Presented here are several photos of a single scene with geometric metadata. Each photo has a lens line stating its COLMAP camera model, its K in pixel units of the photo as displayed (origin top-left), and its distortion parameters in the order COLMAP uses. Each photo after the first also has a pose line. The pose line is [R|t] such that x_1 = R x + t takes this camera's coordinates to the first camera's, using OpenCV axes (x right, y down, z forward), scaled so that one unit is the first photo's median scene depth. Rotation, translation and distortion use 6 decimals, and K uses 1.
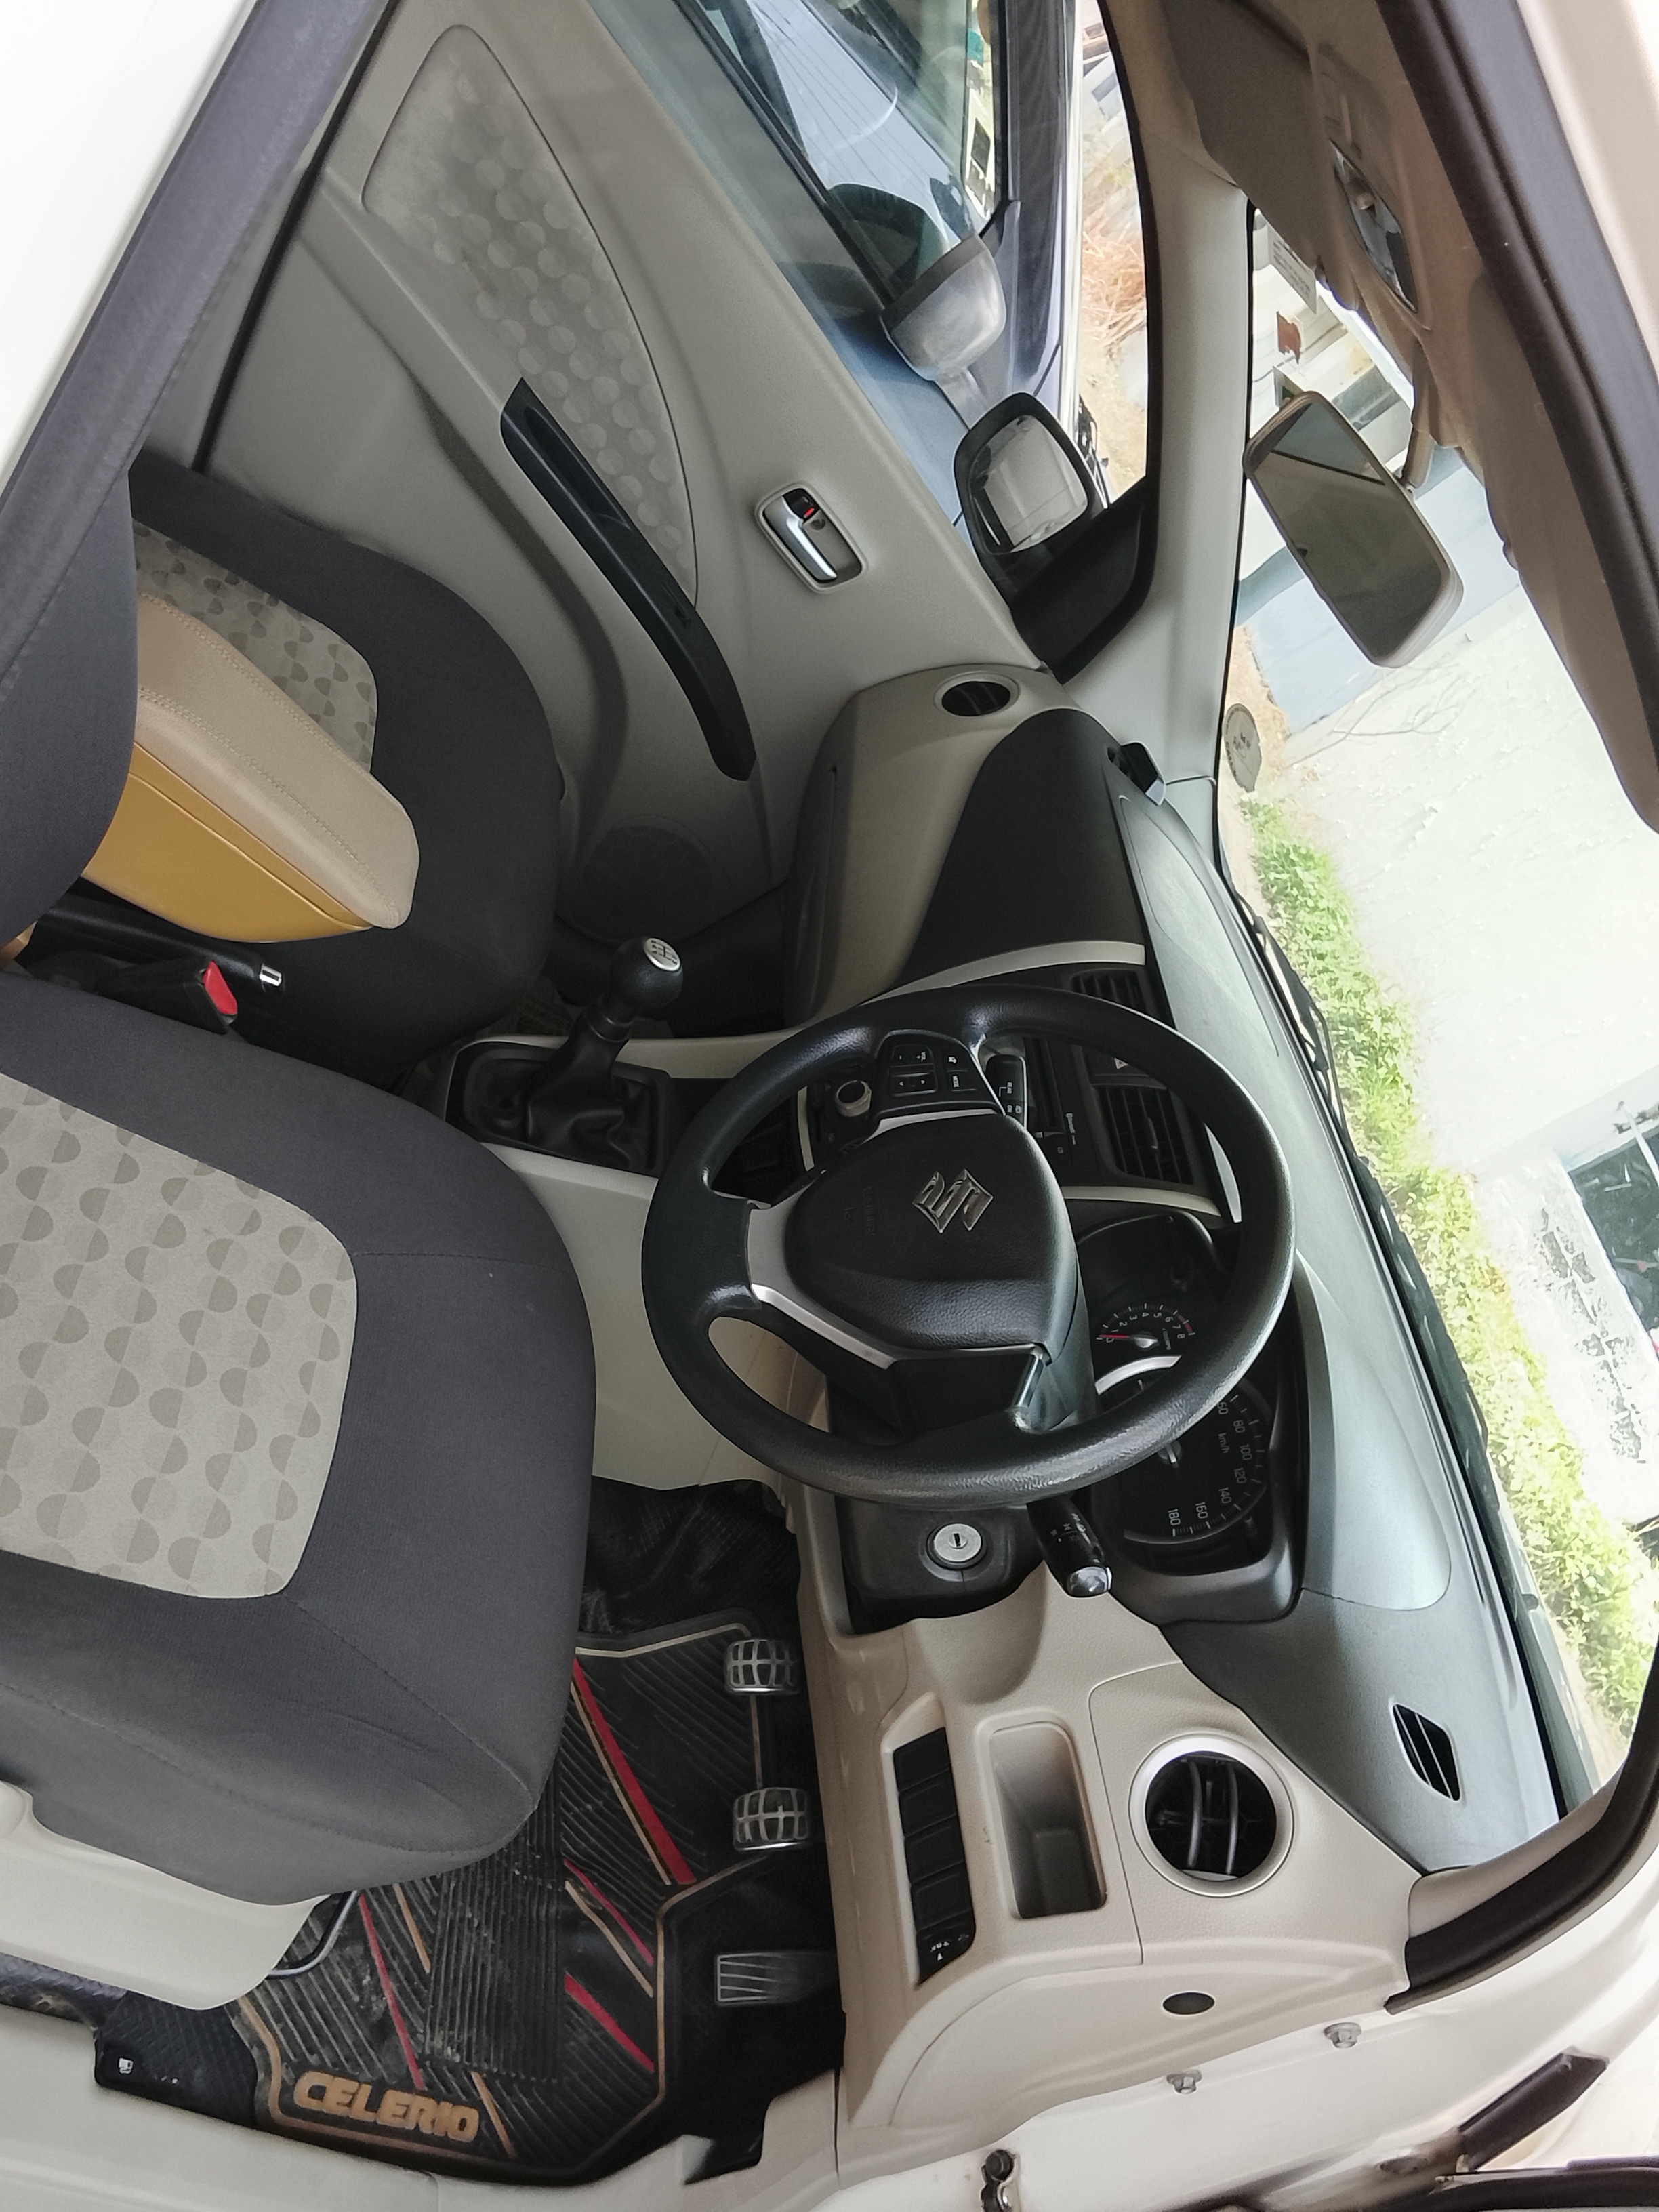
lens RADIAL K [[1767.7, 0, 877.8], [0, 1767.7, 1108.1], [0, 0, 1]] dist [0.103126, -0.175962]
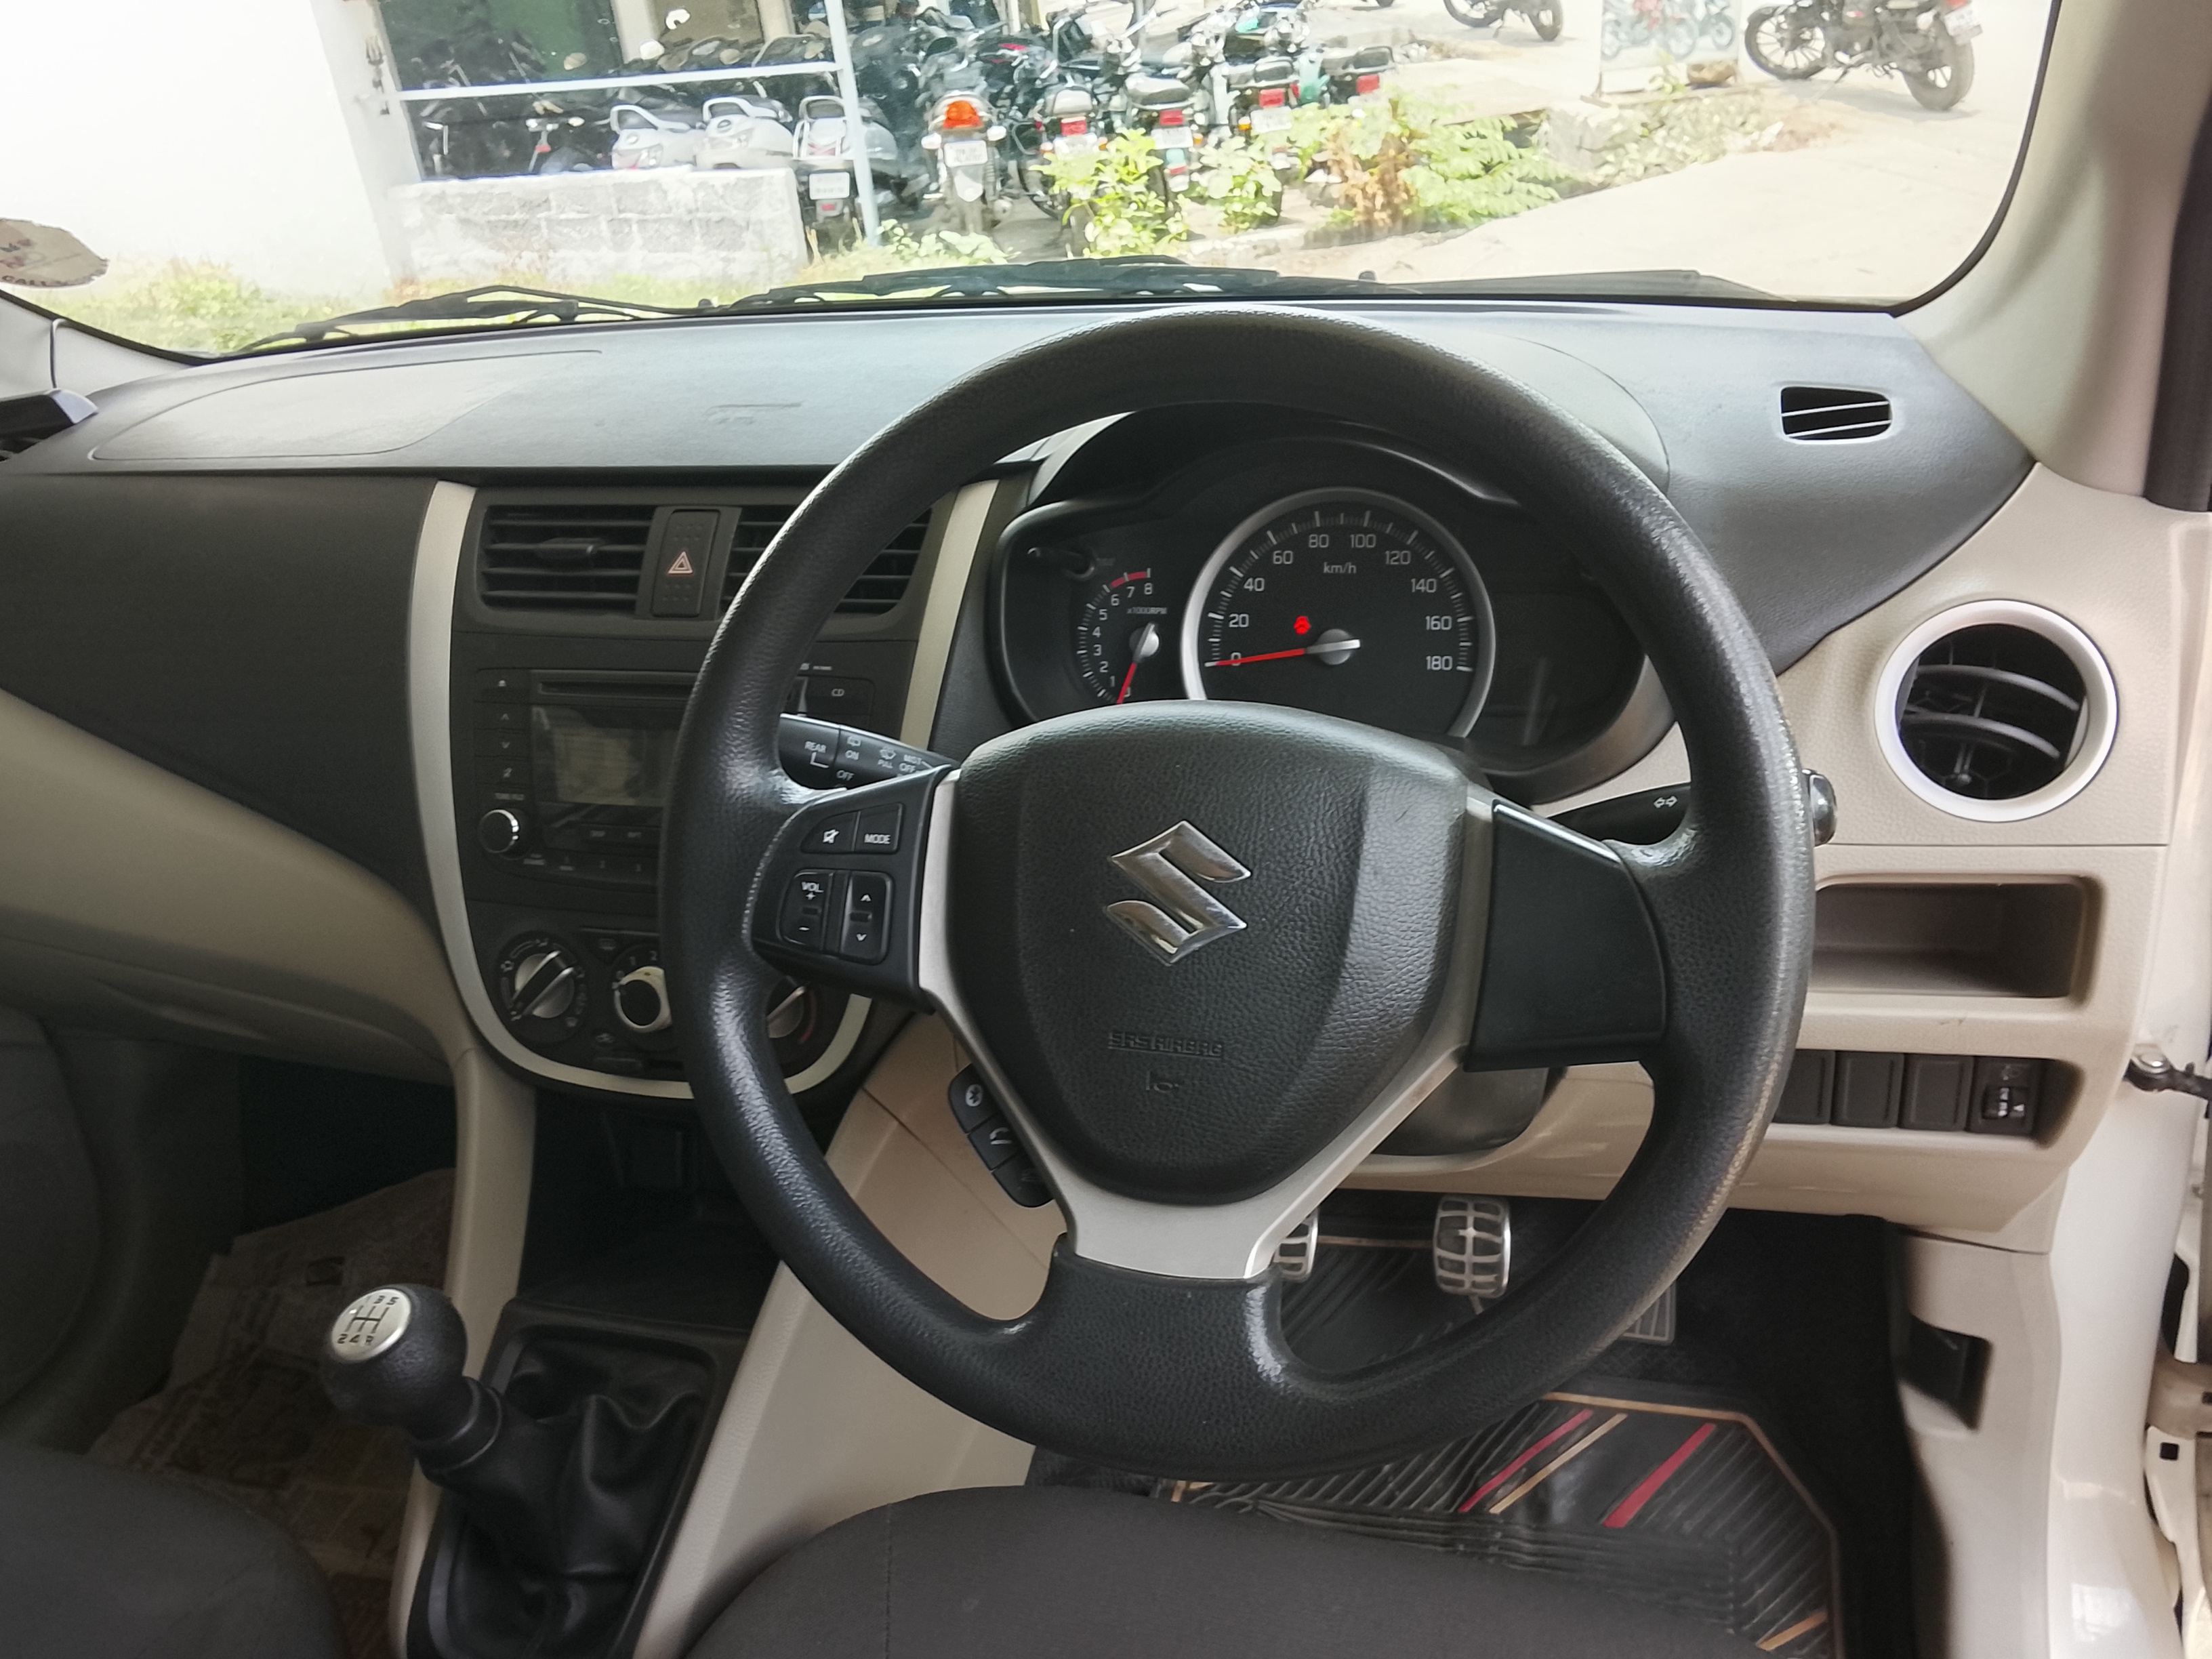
lens RADIAL K [[1767.7, 0, 1109.0], [0, 1767.7, 805.4], [0, 0, 1]] dist [0.103126, -0.175962]
pose [[0.166384, -0.975182, 0.146067, -0.010379], [0.859450, 0.216038, 0.463329, -0.158148], [-0.483387, 0.048447, 0.874065, 0.364402]]
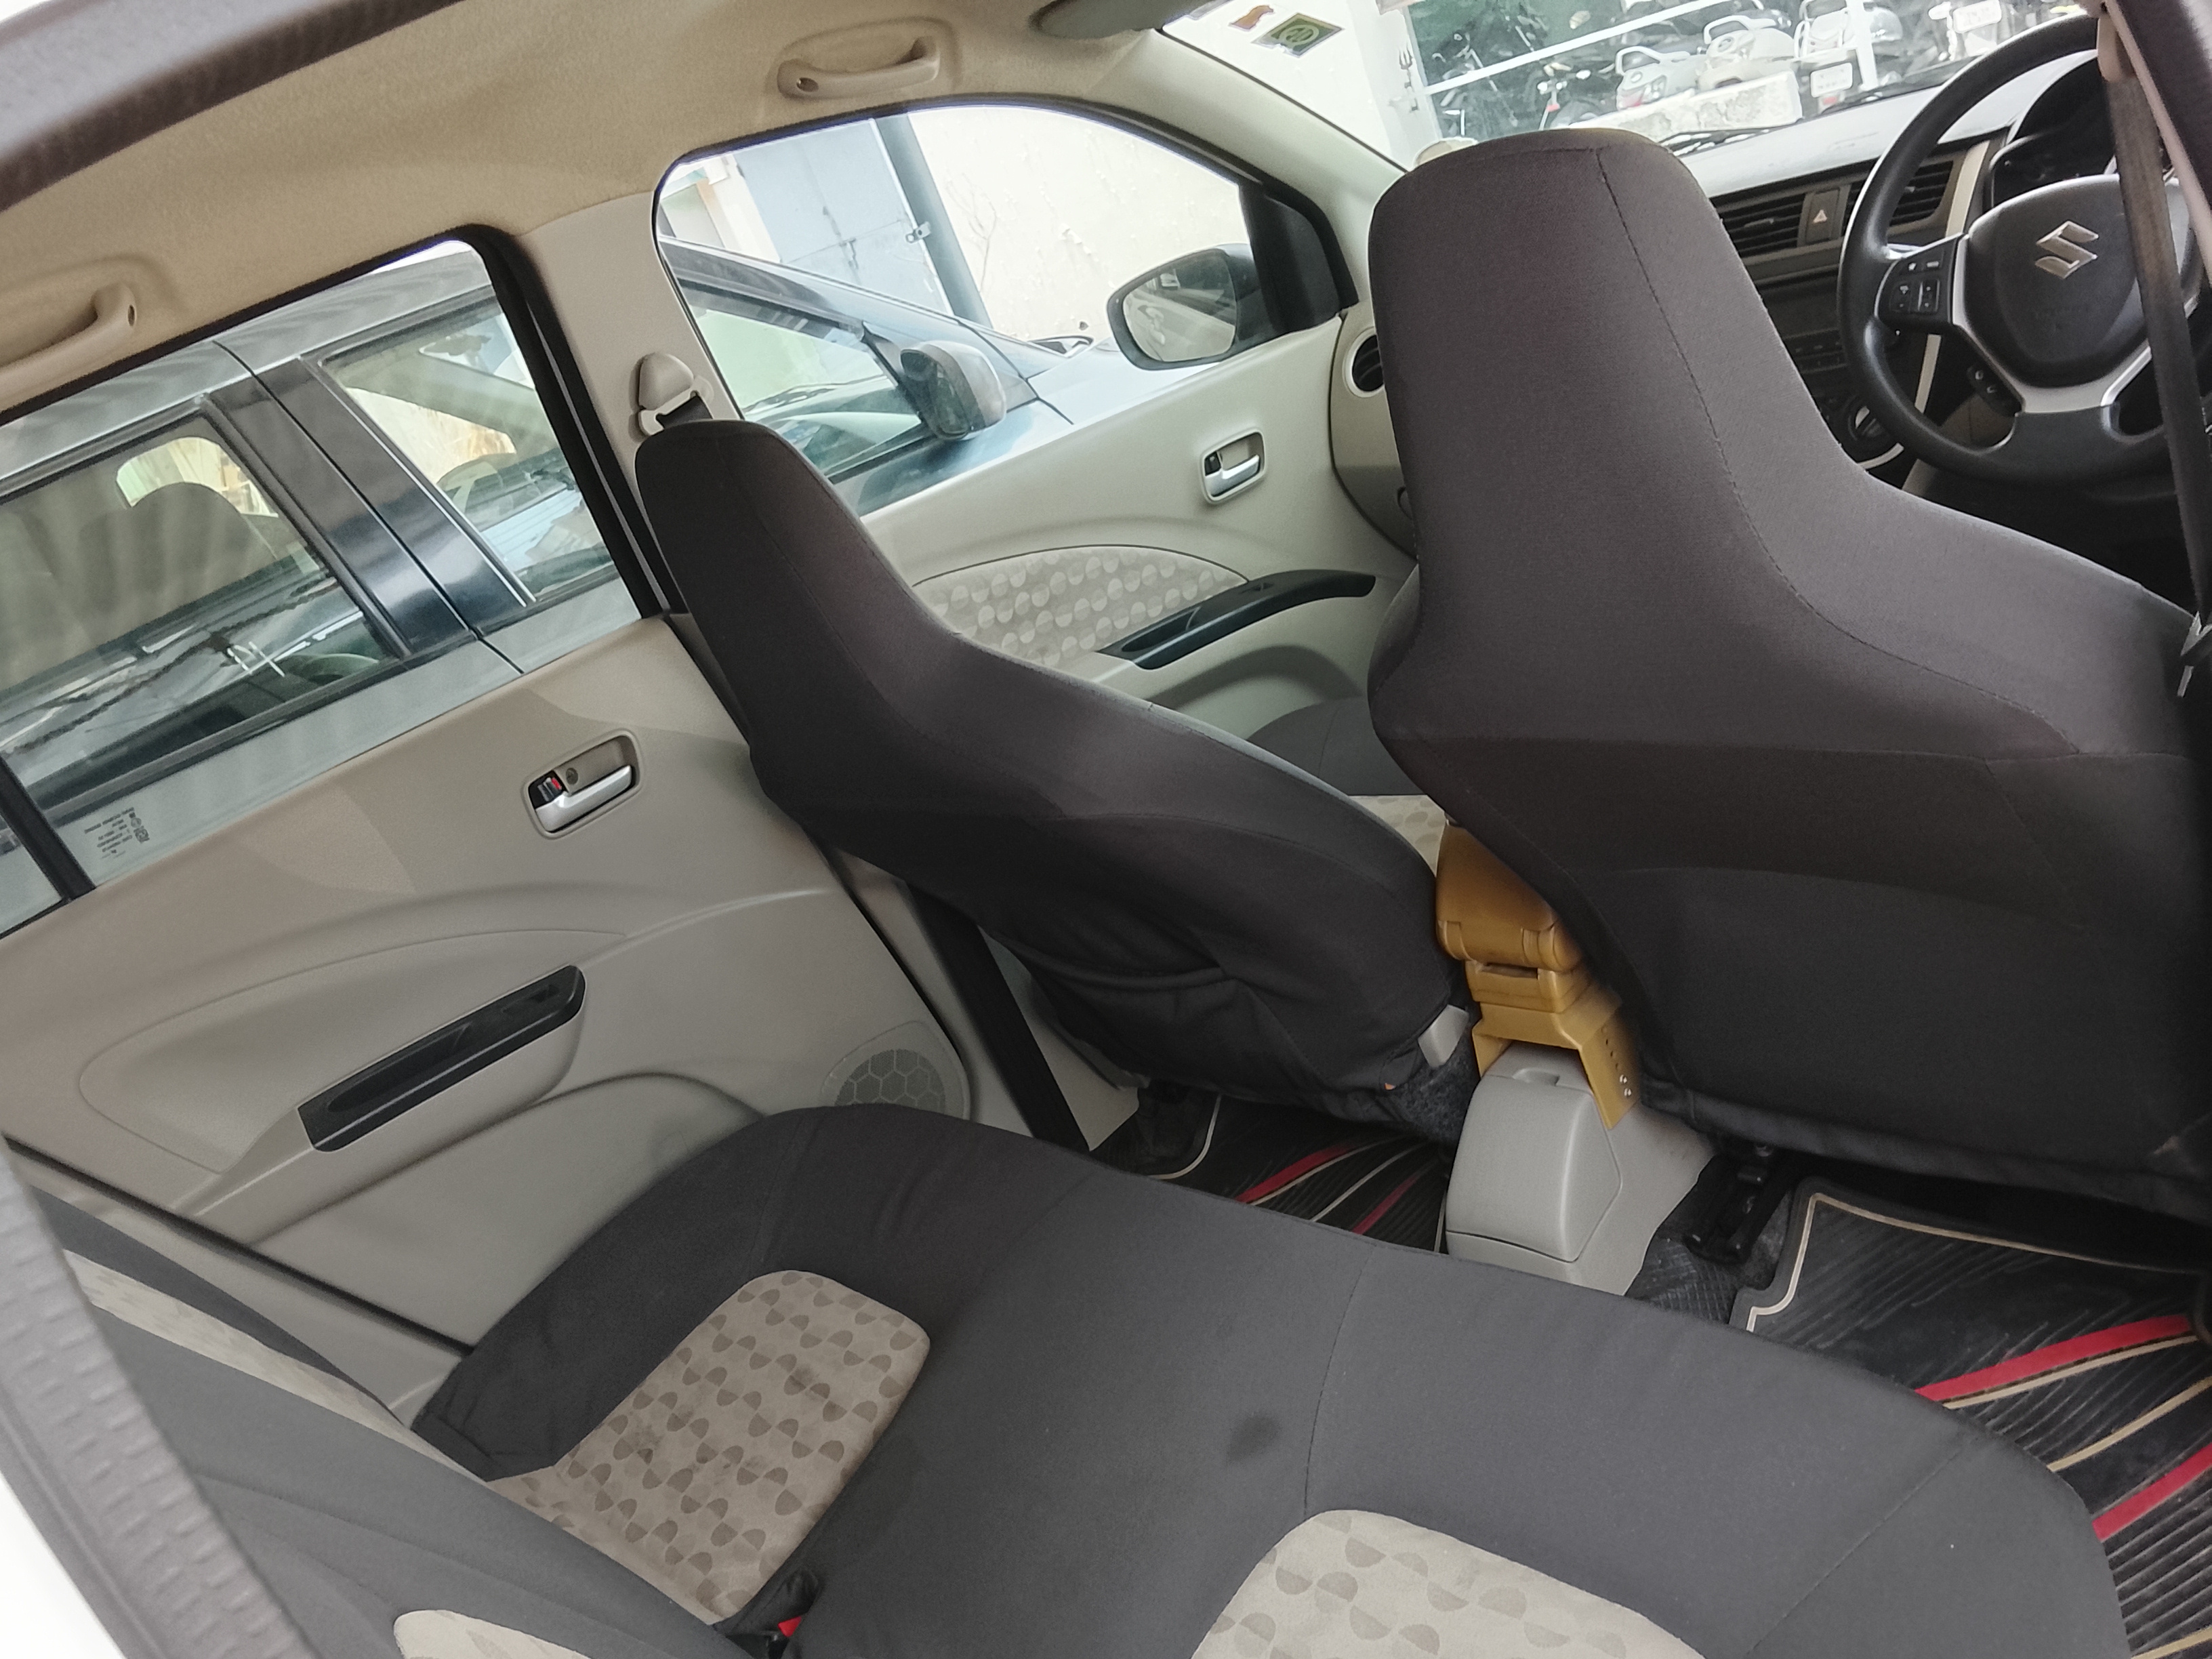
lens RADIAL K [[1767.7, 0, 1109.0], [0, 1767.7, 805.4], [0, 0, 1]] dist [0.103126, -0.175962]
pose [[0.187103, -0.982002, 0.025785, -0.384311], [0.981639, 0.185913, -0.042674, -0.372143], [0.037112, 0.033296, 0.998756, -0.278635]]
